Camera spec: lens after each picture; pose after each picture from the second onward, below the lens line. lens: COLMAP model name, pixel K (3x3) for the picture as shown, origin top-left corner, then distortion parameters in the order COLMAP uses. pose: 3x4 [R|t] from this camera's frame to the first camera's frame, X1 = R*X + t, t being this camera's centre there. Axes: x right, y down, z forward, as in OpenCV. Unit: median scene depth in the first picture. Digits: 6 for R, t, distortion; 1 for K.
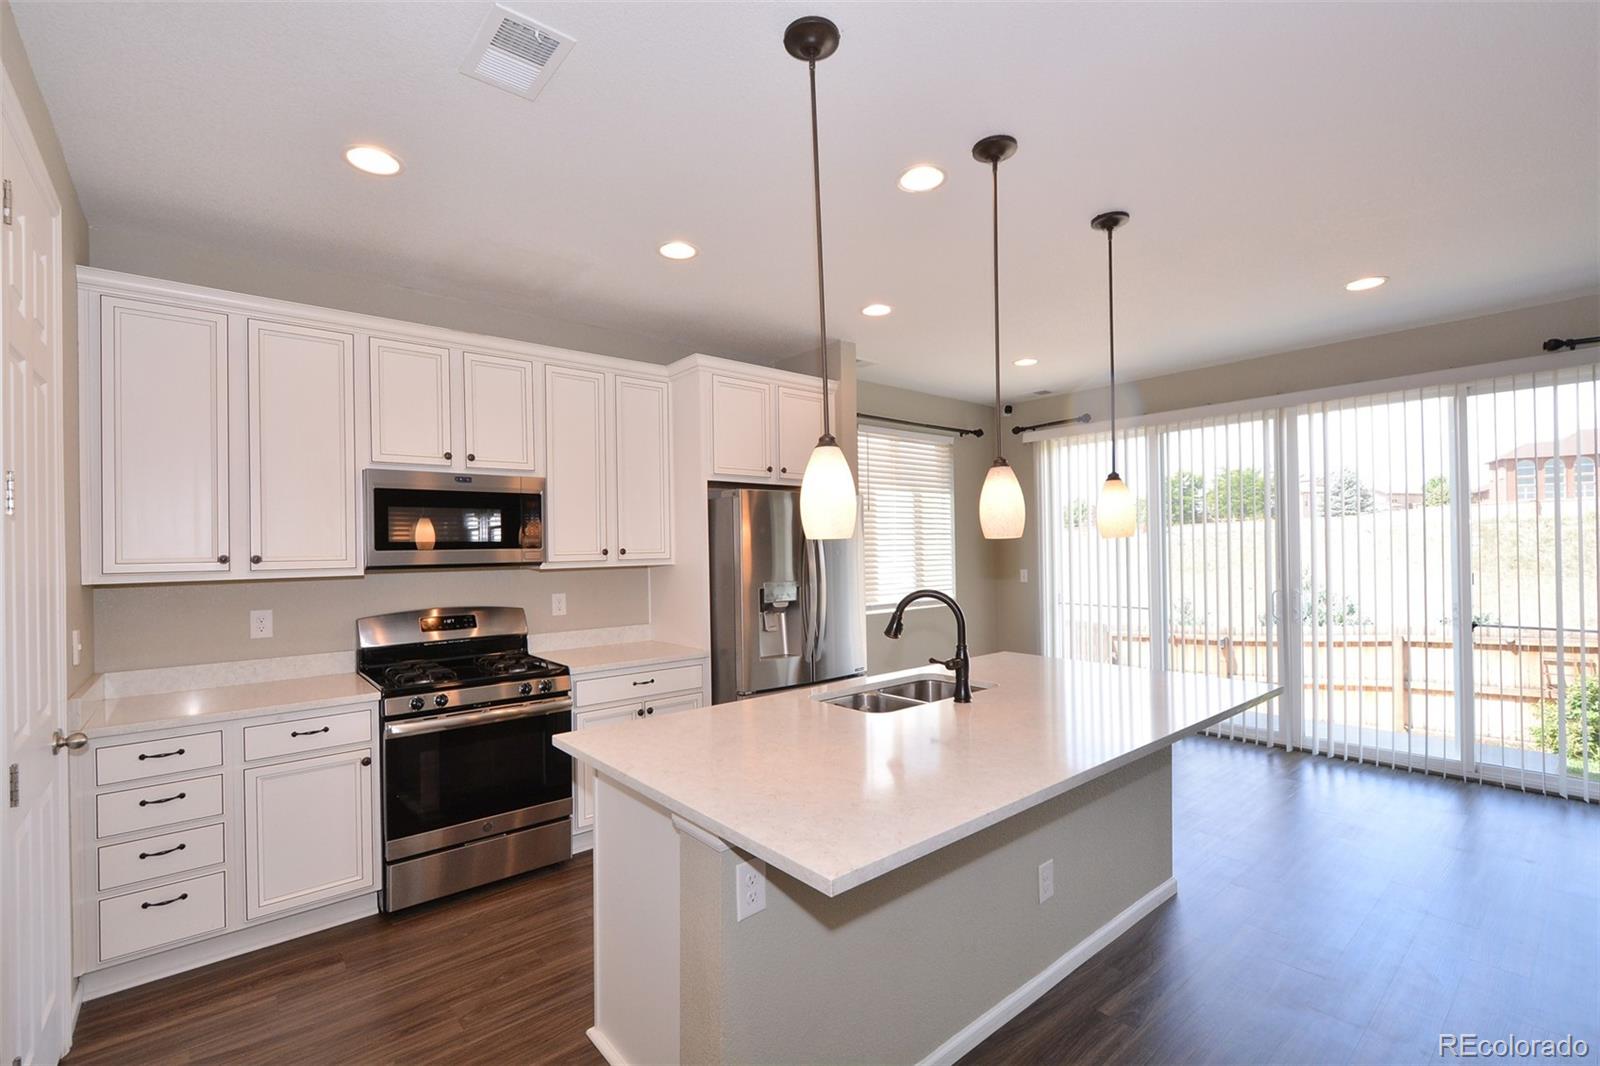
lens RADIAL K [[703.0, 0, 788.9], [0, 703.0, 543.6], [0, 0, 1]] dist [-0.002069, -0.003750]
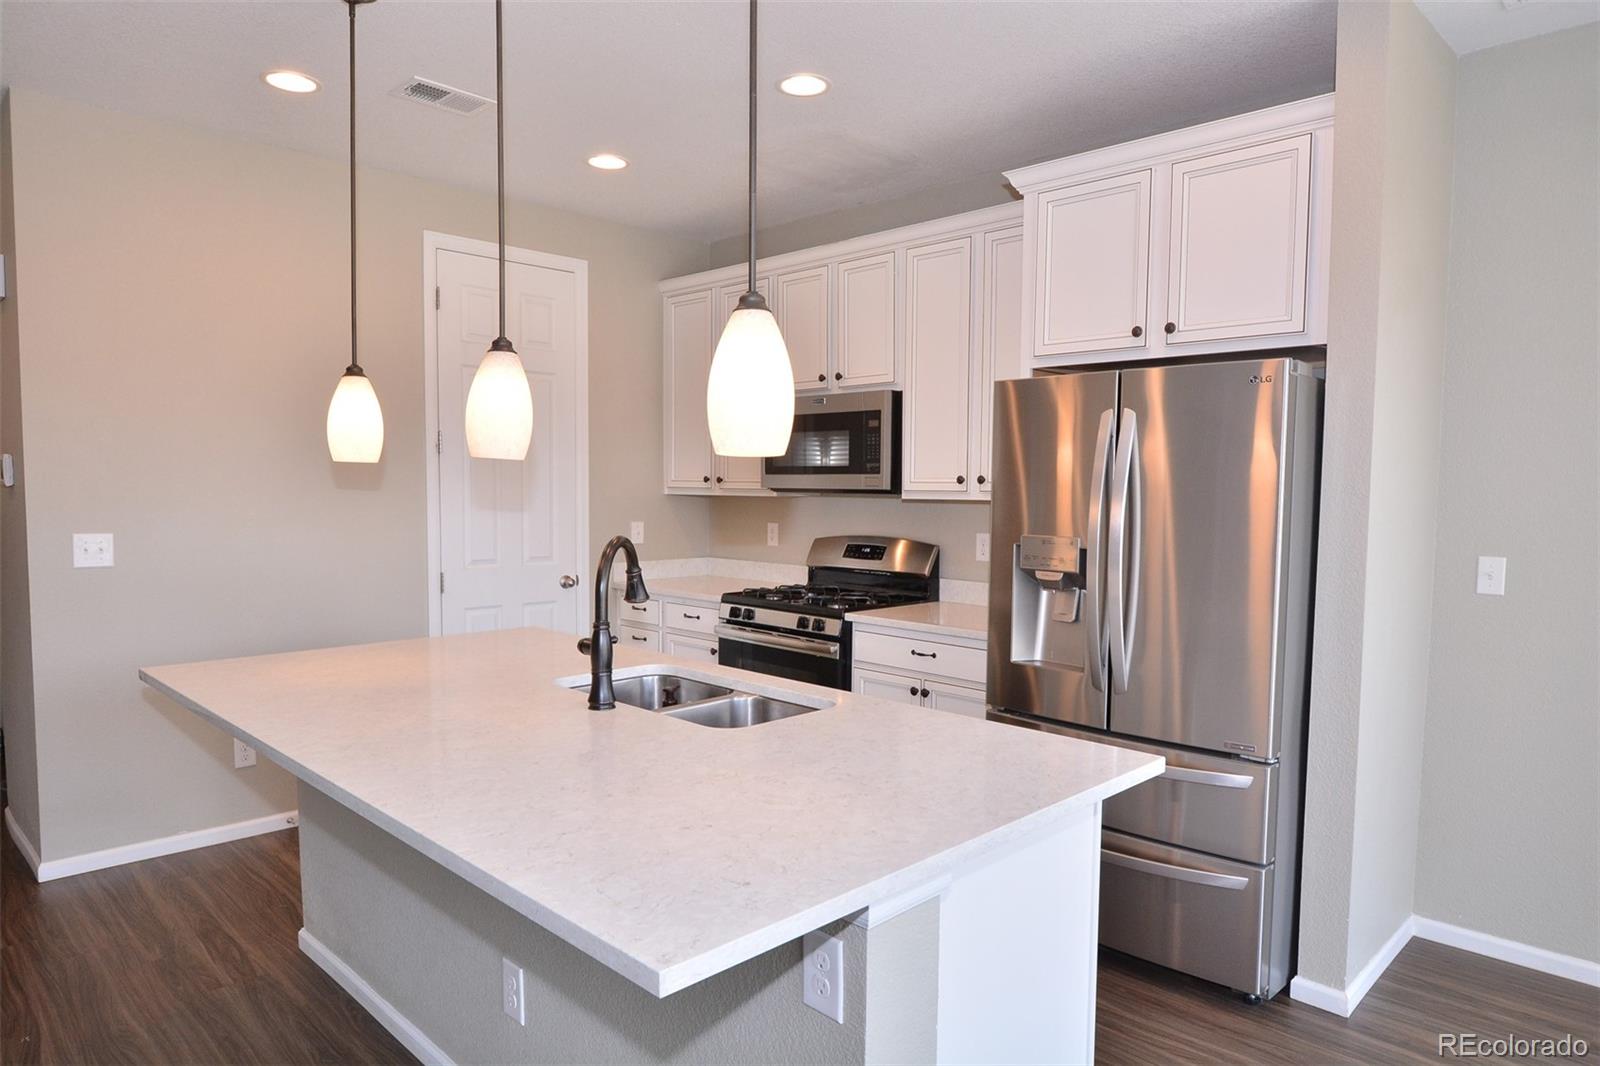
lens RADIAL K [[995.0, 0, 792.3], [0, 995.0, 544.0], [0, 0, 1]] dist [-0.004744, -0.001679]
pose [[0.083118, 0.076513, -0.993598, 0.822978], [-0.004835, 0.997067, 0.076376, 0.000132], [0.996528, -0.001544, 0.083244, 0.767843]]
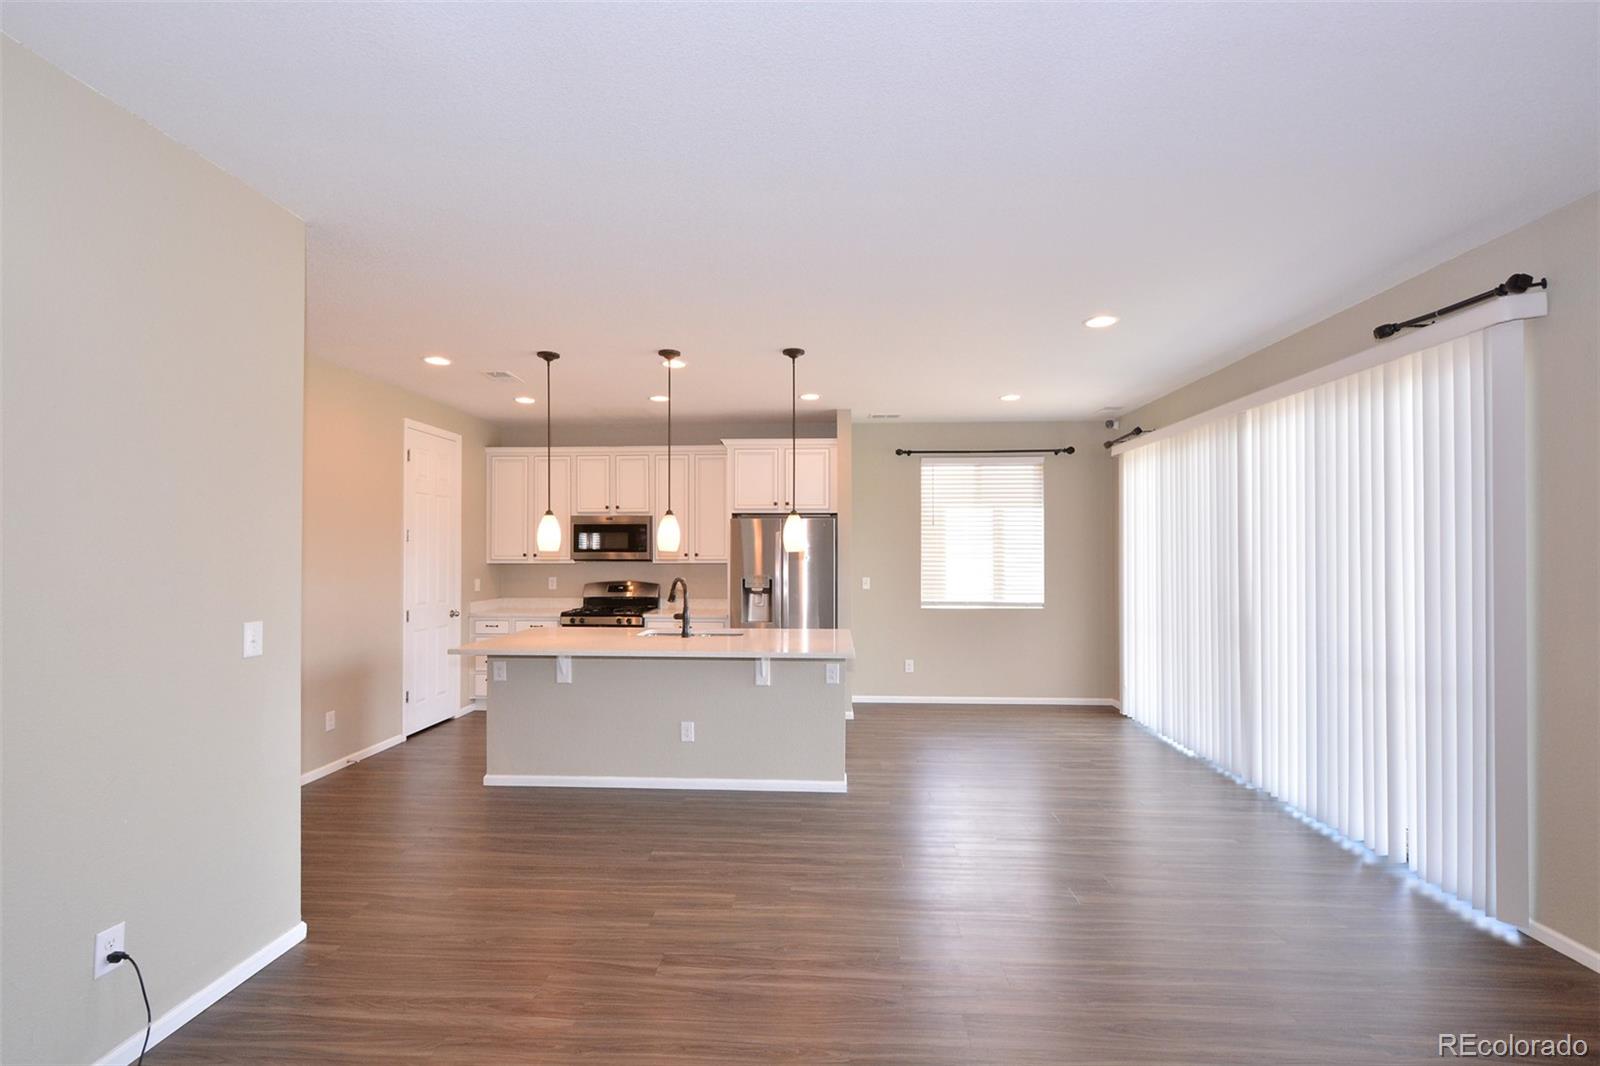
lens RADIAL K [[703.0, 0, 787.7], [0, 703.0, 545.0], [0, 0, 1]] dist [-0.002069, -0.003750]
pose [[0.726782, 0.007320, -0.686829, 1.214882], [-0.008380, 0.999963, 0.001790, -0.019467], [0.686817, 0.004454, 0.726817, -0.130844]]
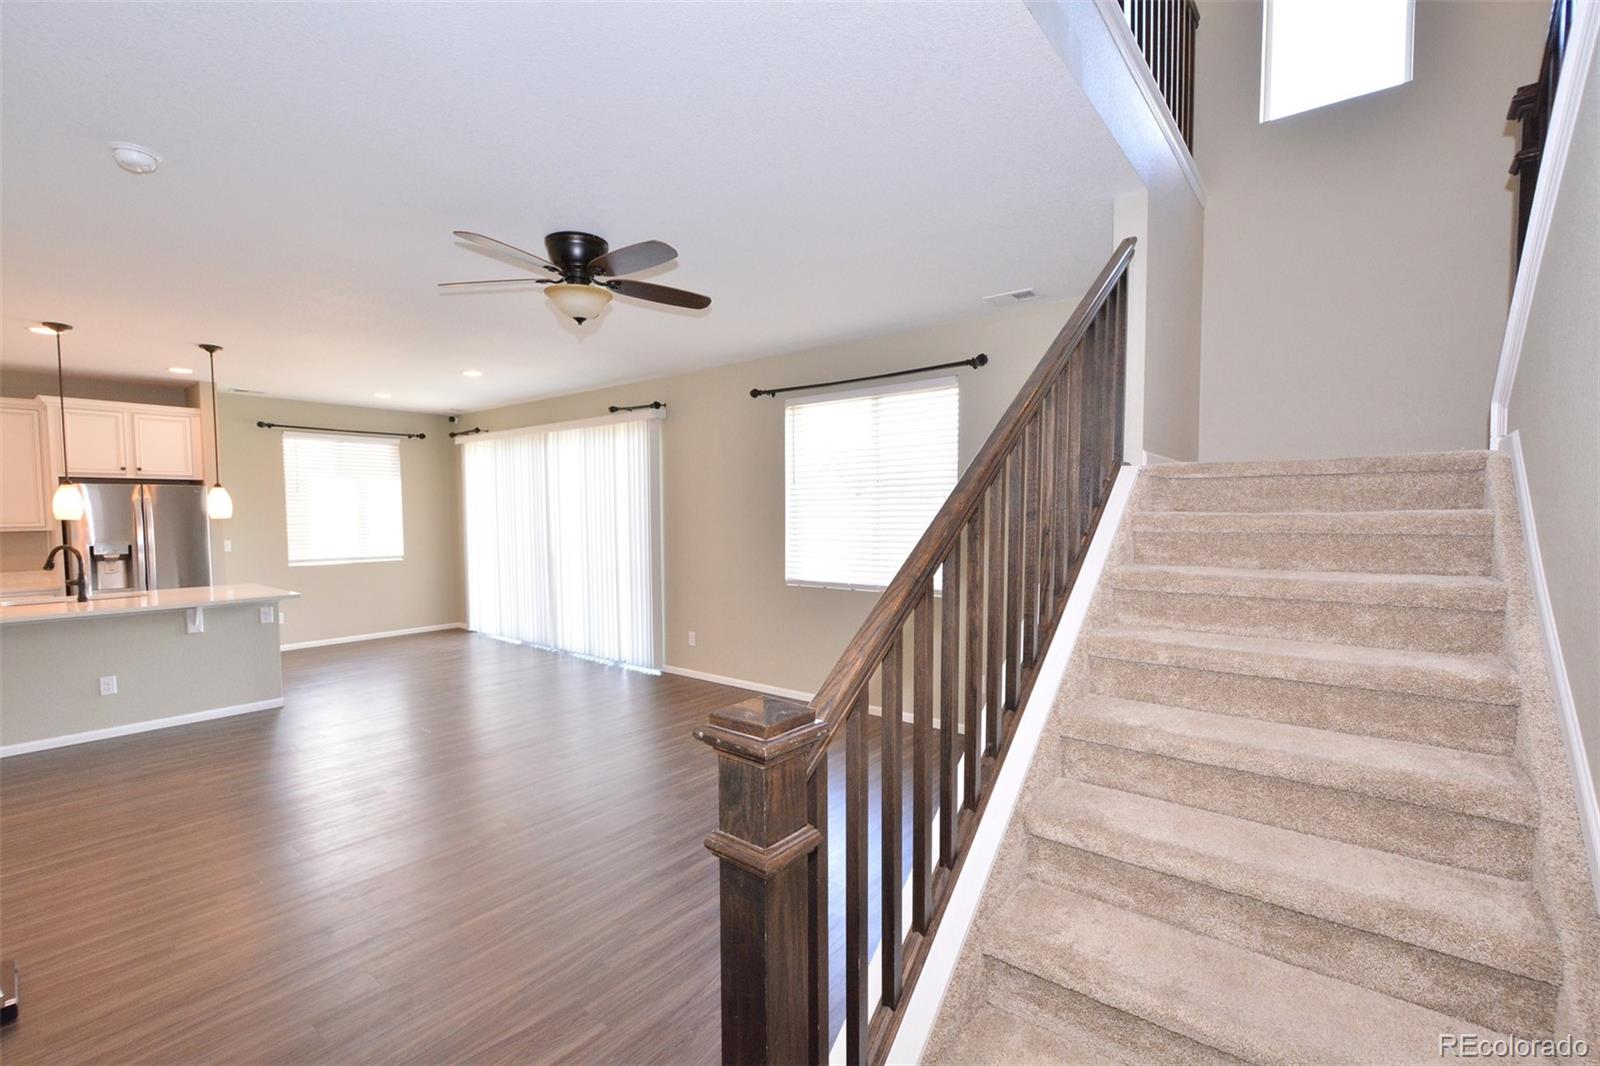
lens RADIAL K [[703.0, 0, 808.5], [0, 703.0, 548.9], [0, 0, 1]] dist [-0.002069, -0.003750]
pose [[0.977476, -0.002326, 0.211035, 1.267131], [-0.009888, 0.998336, 0.056803, -0.037545], [-0.210816, -0.057610, 0.975827, -0.925542]]
